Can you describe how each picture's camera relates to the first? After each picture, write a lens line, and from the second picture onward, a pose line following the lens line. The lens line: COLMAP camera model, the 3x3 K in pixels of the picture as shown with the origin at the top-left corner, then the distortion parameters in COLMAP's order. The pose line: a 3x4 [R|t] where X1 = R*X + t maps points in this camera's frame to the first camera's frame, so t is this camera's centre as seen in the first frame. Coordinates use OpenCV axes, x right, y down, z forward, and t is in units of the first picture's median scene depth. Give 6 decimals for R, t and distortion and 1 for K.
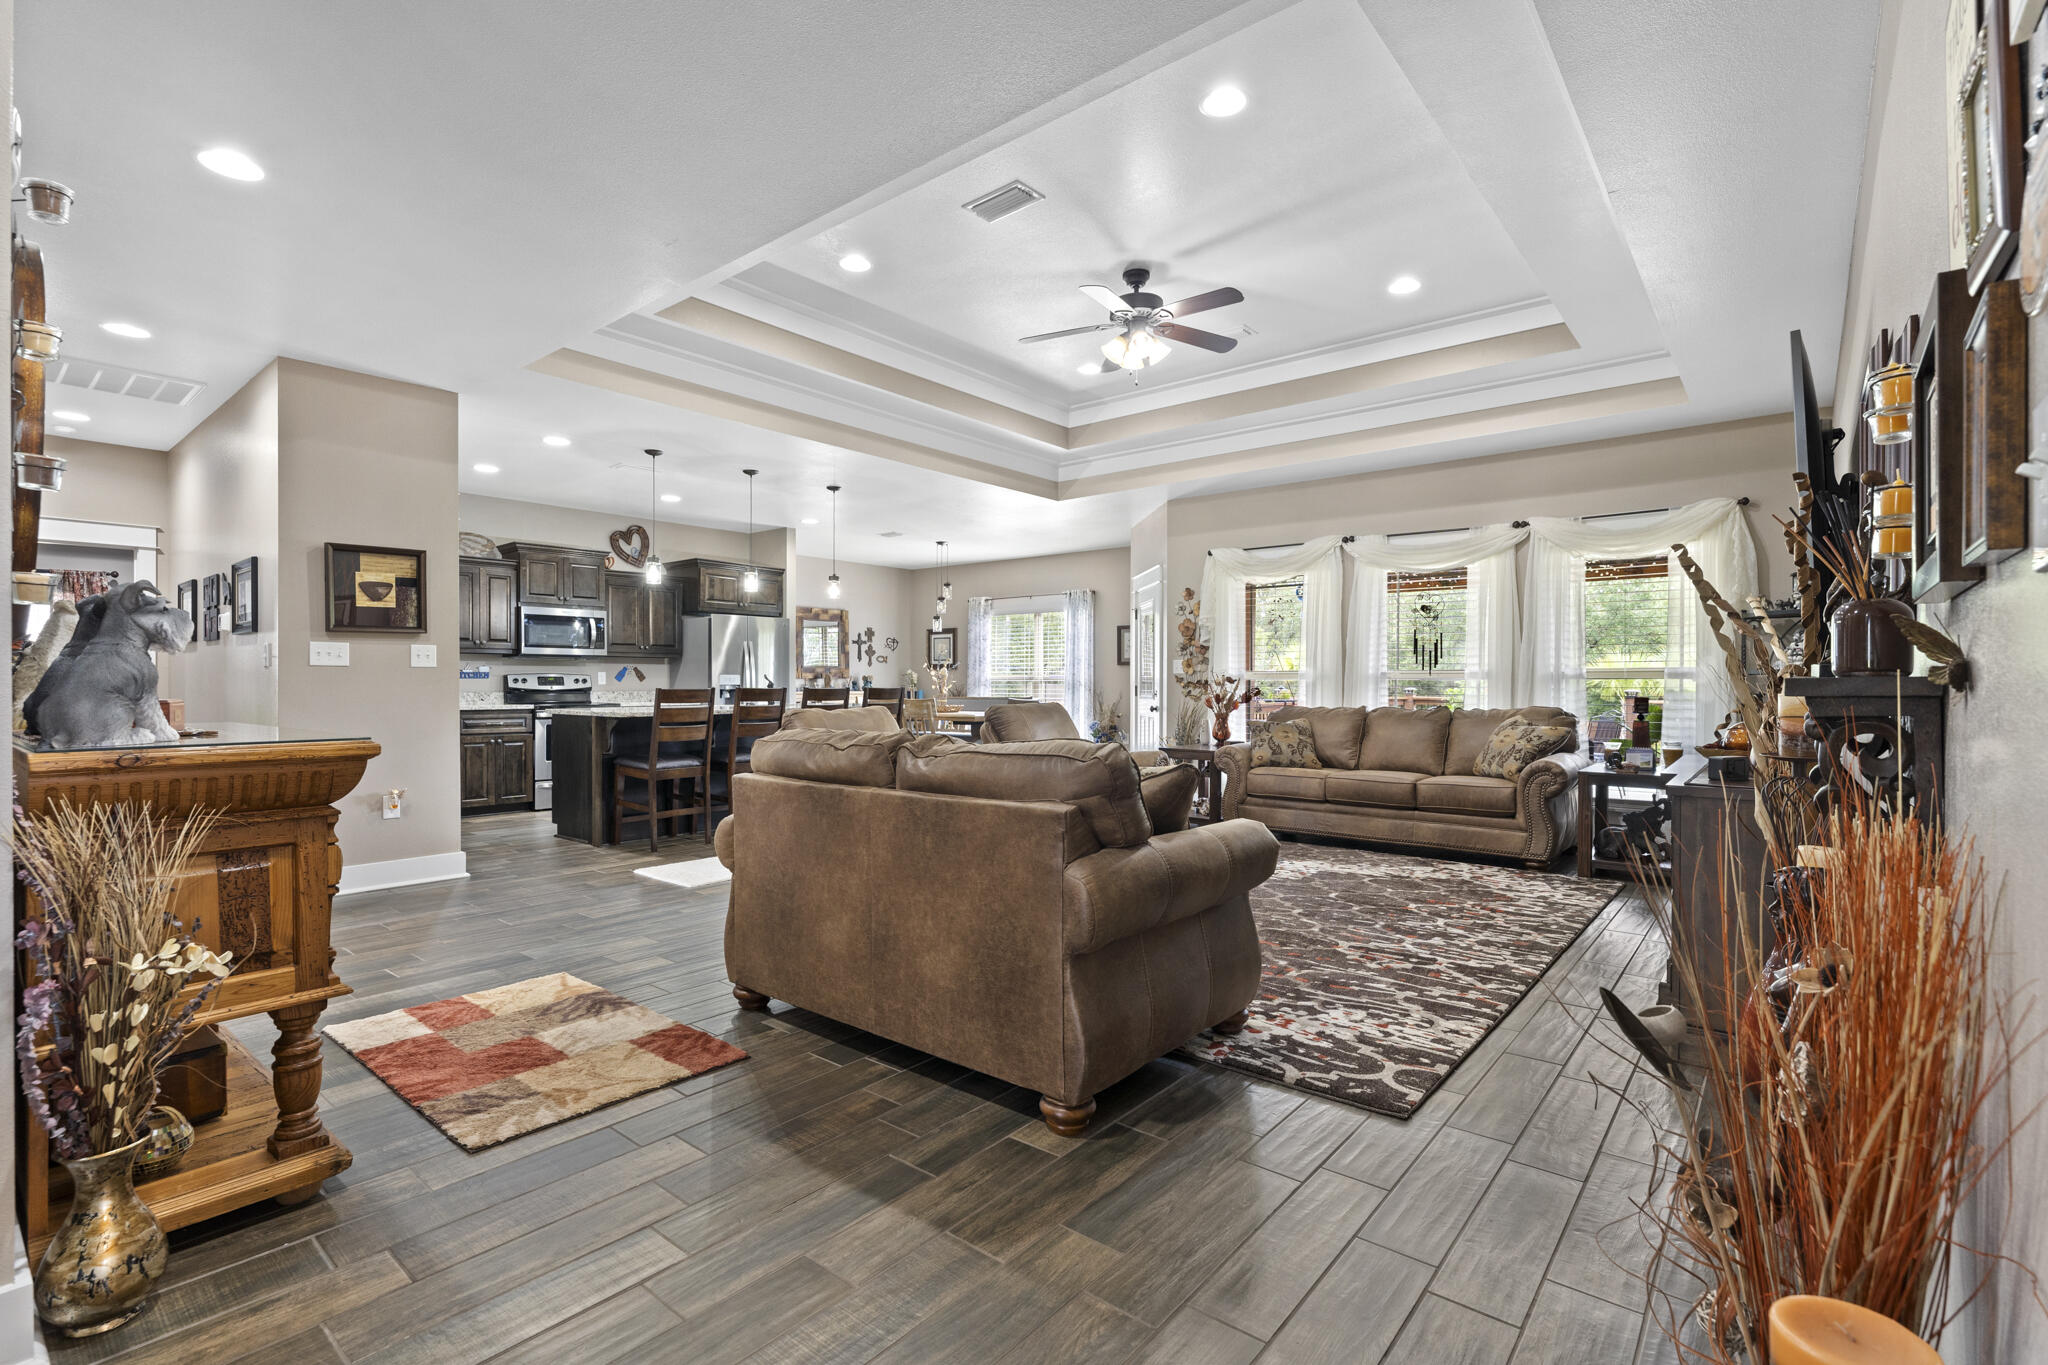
lens RADIAL K [[940.2, 0, 1014.2], [0, 940.2, 679.7], [0, 0, 1]] dist [-0.003362, -0.001765]
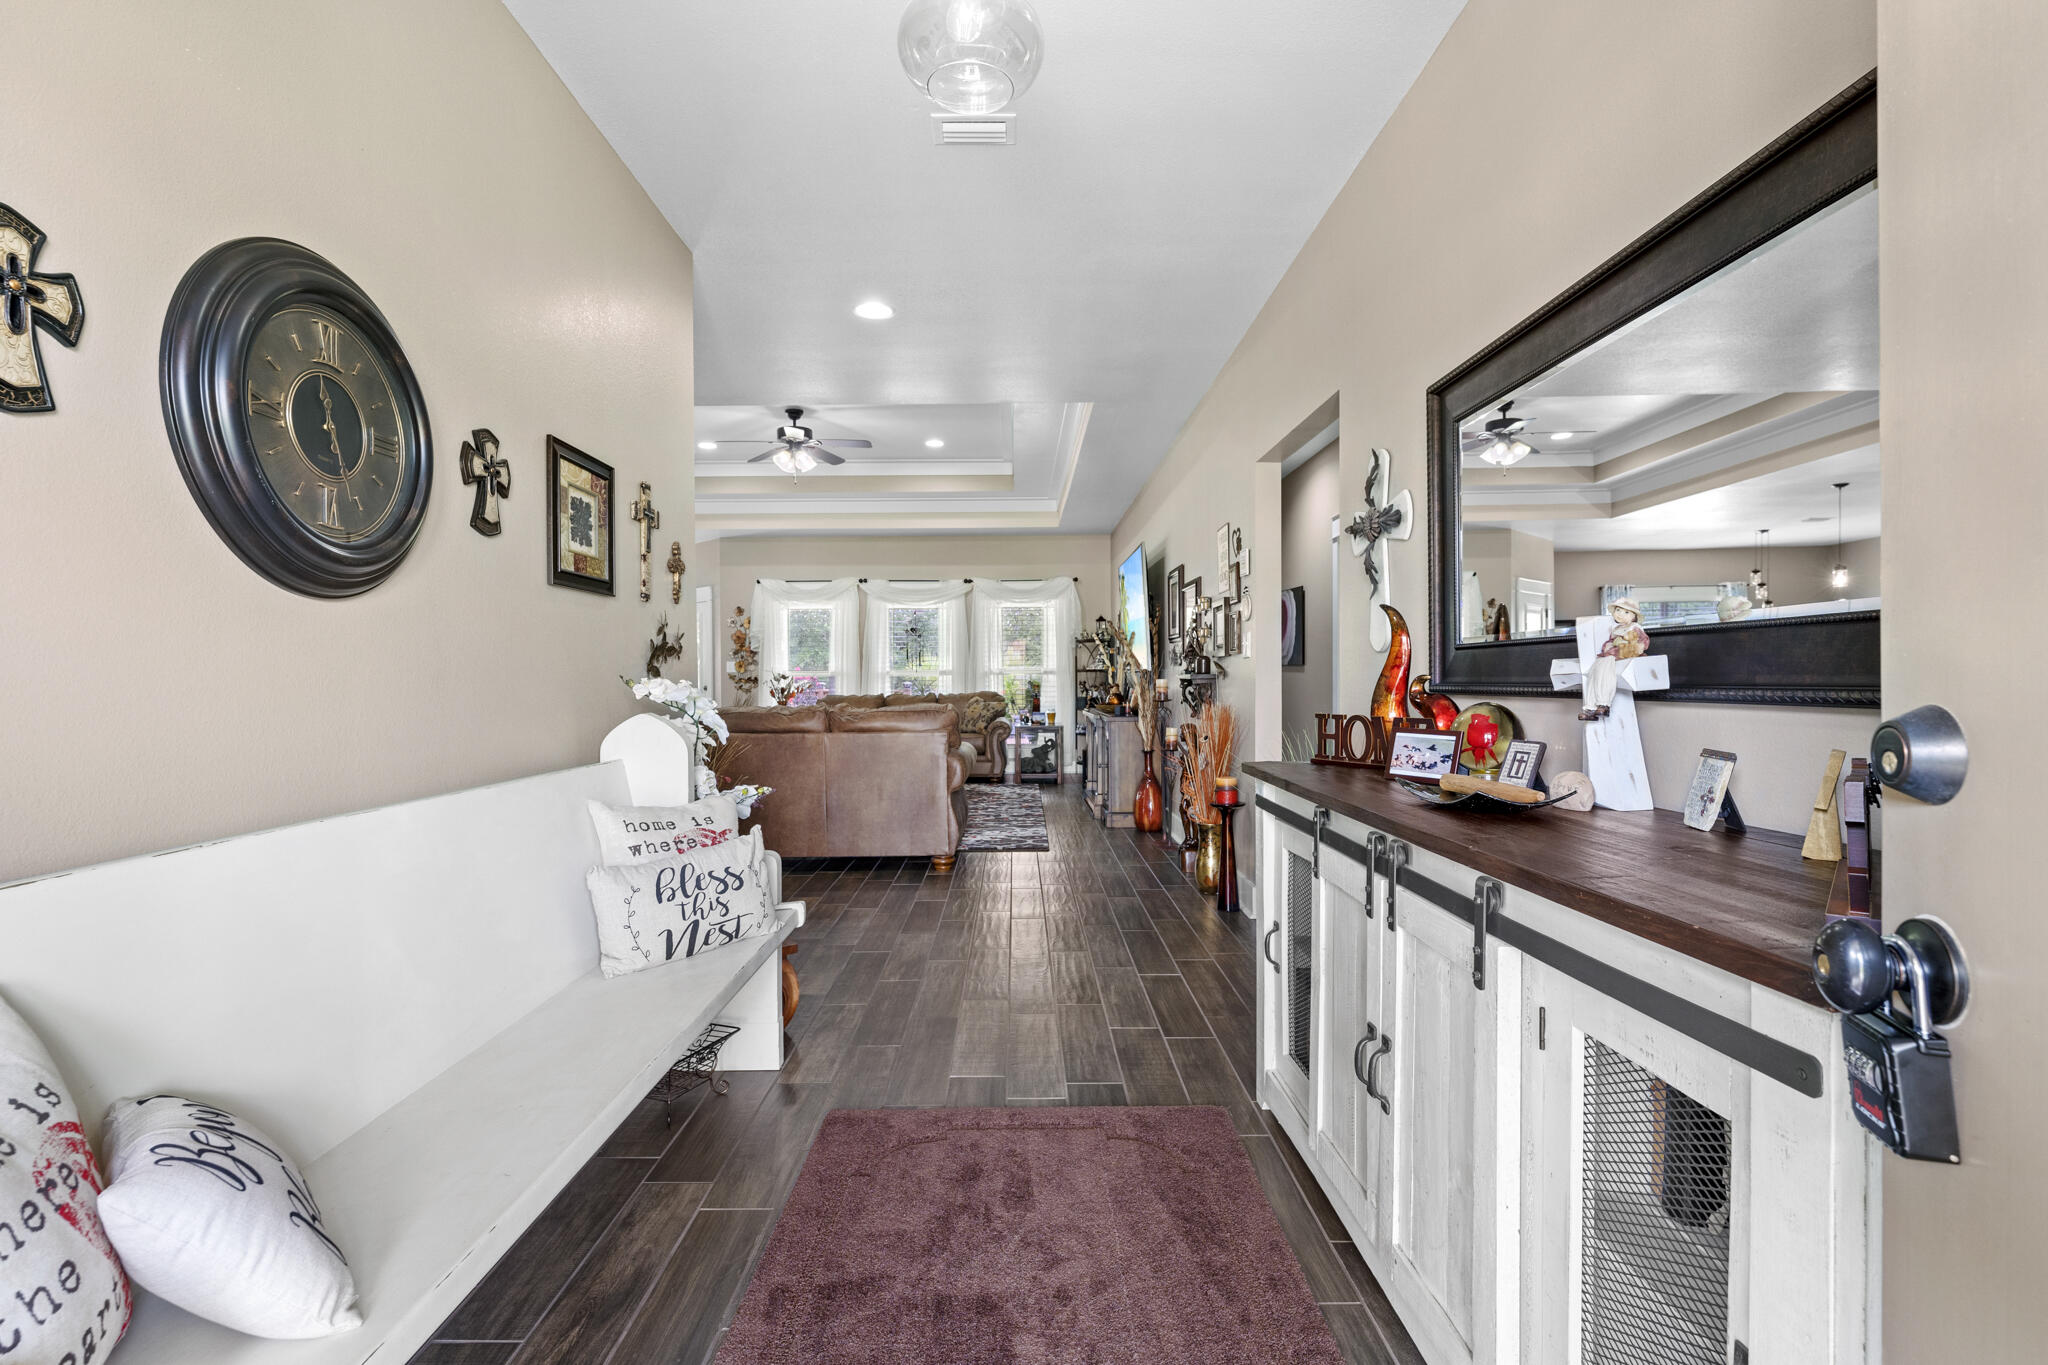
lens RADIAL K [[940.2, 0, 1018.0], [0, 940.2, 685.1], [0, 0, 1]] dist [-0.003362, -0.001765]
pose [[0.763847, -0.014335, 0.645238, -0.409555], [0.007645, 0.999884, 0.013163, -0.003289], [-0.645352, -0.005122, 0.763869, -0.282147]]
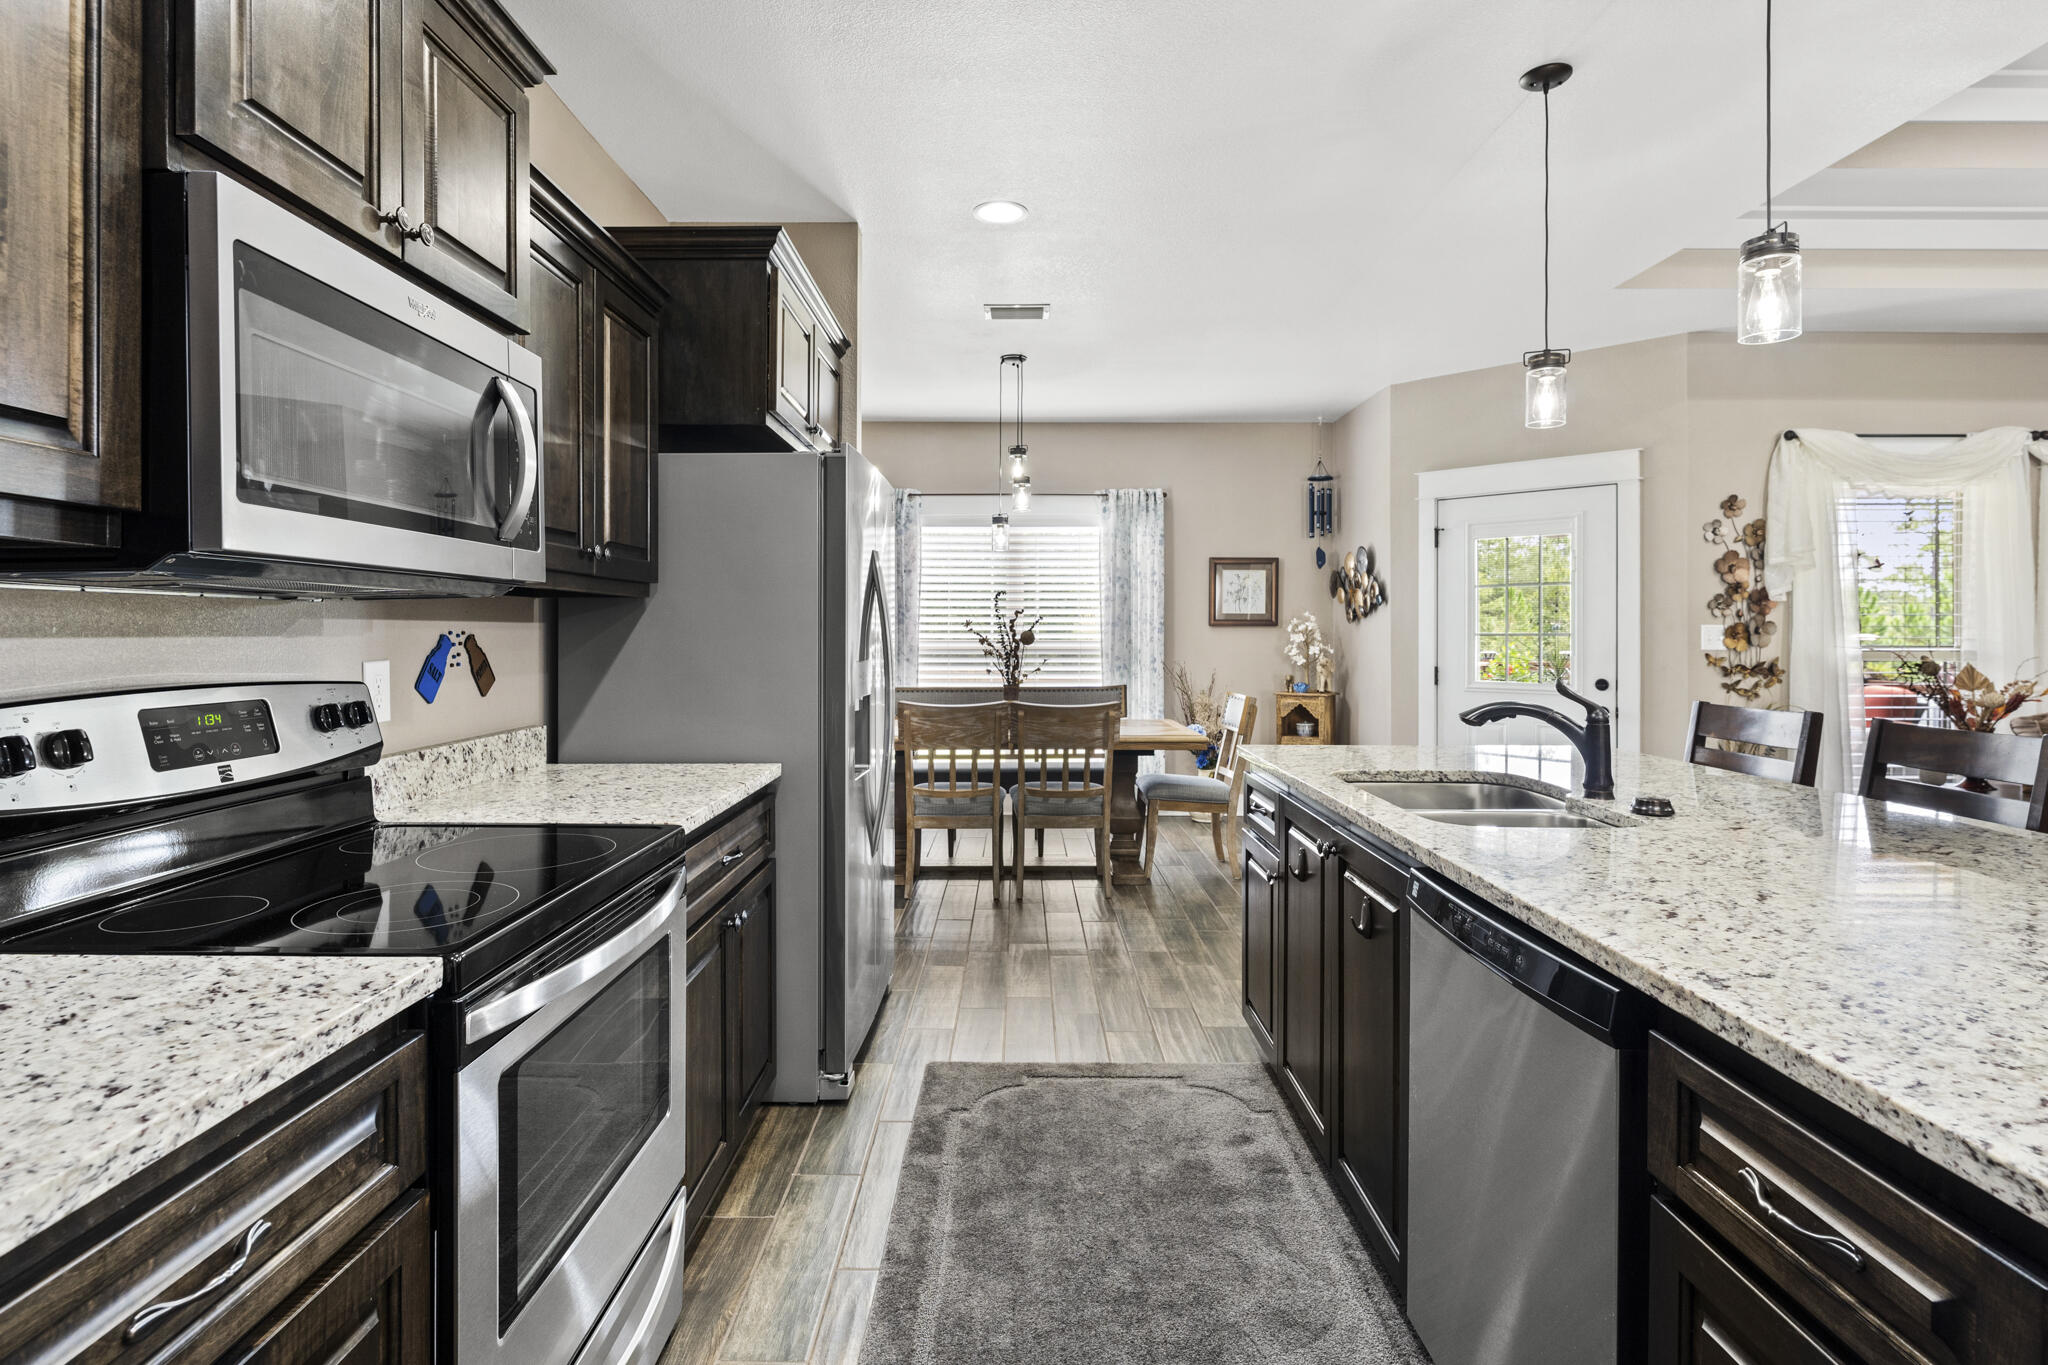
lens RADIAL K [[1007.2, 0, 1006.5], [0, 1007.2, 634.9], [0, 0, 1]] dist [-0.001651, -0.001133]
pose [[0.774819, -0.000738, 0.632182, -0.580993], [-0.003812, 0.999976, 0.005840, -0.019517], [-0.632171, -0.006935, 0.774798, 0.913107]]
